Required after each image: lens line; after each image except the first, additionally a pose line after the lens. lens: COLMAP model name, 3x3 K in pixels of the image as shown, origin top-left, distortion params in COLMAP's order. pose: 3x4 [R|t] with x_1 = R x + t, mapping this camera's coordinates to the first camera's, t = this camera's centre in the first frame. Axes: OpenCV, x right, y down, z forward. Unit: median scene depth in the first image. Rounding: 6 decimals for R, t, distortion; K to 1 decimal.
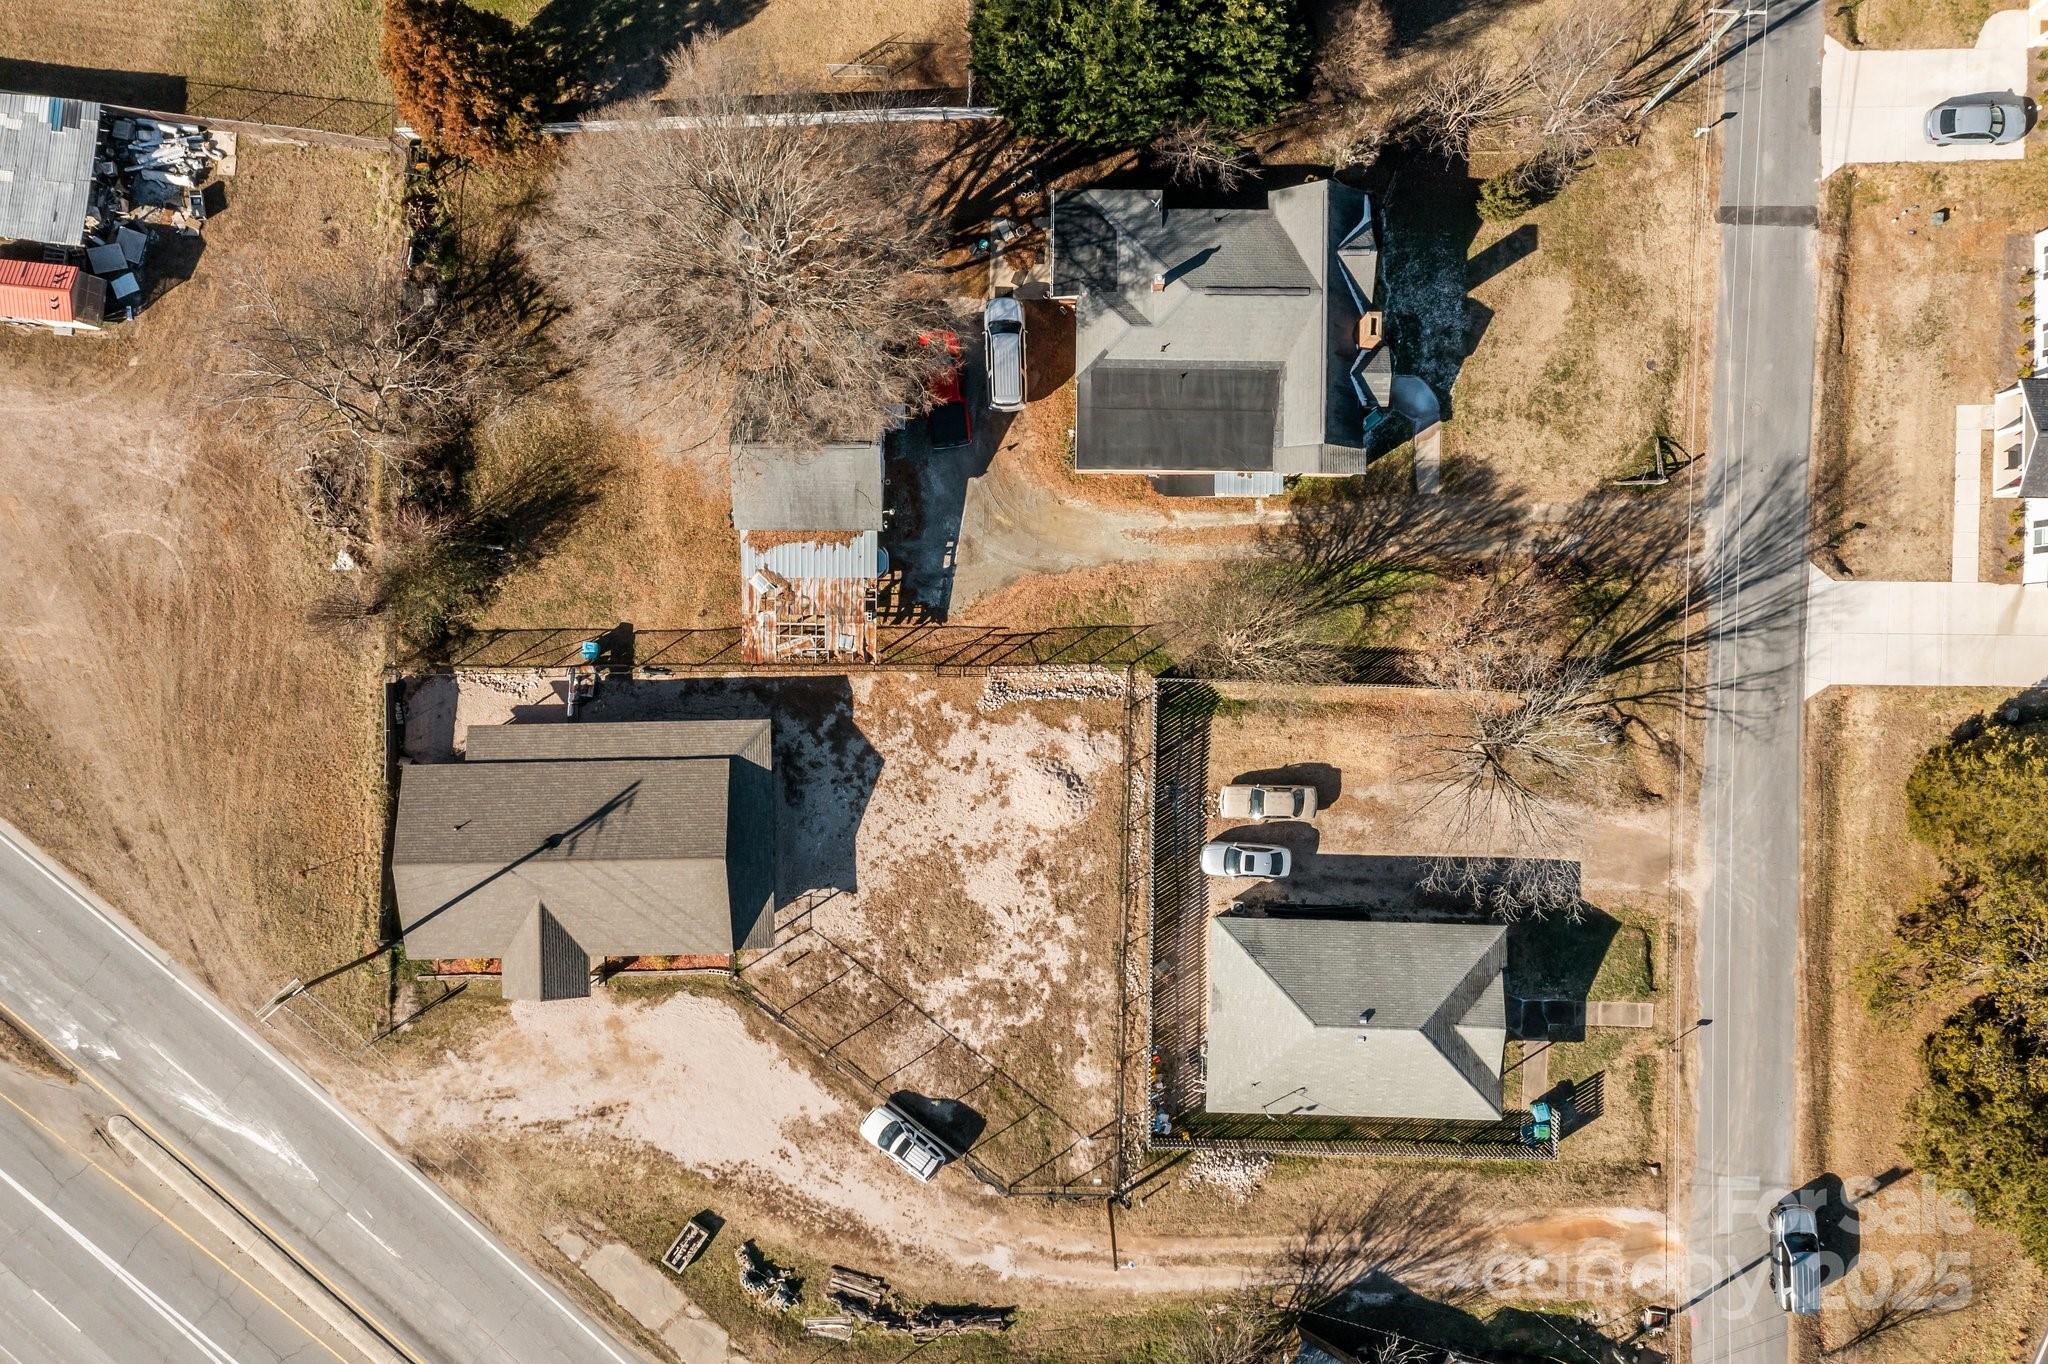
lens RADIAL K [[1638.3, 0, 1018.9], [0, 1638.3, 677.7], [0, 0, 1]] dist [-0.005547, 0.006528]
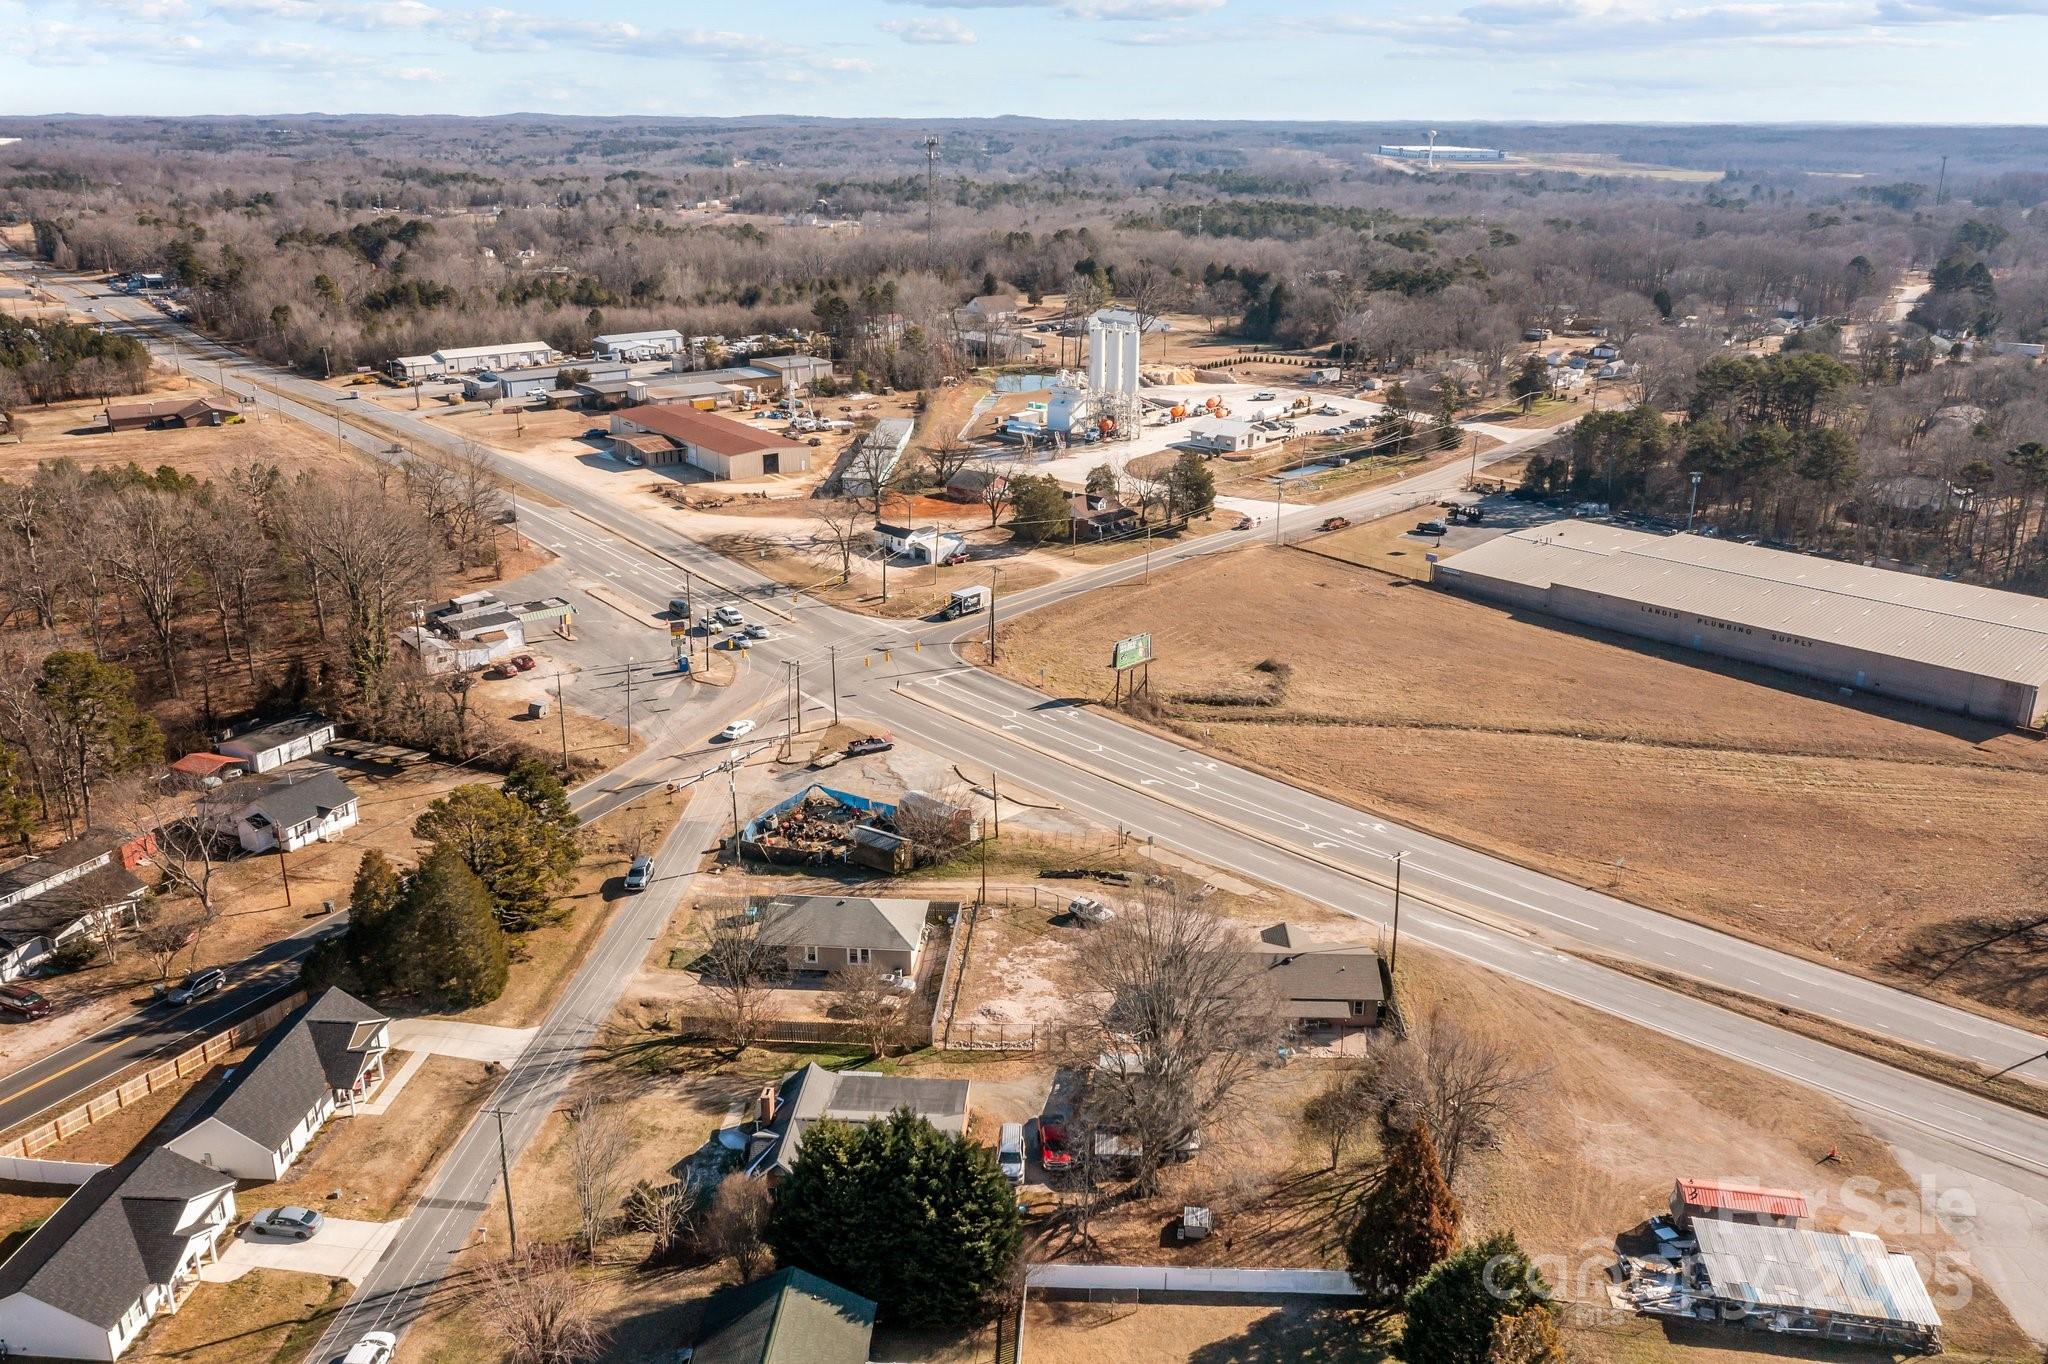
lens RADIAL K [[1638.3, 0, 1018.9], [0, 1638.3, 677.7], [0, 0, 1]] dist [-0.005547, 0.006528]
pose [[-0.998443, -0.010424, 0.054791, -0.087850], [0.055197, -0.325528, 0.943920, -1.397947], [0.007996, 0.945475, 0.325597, 0.133508]]
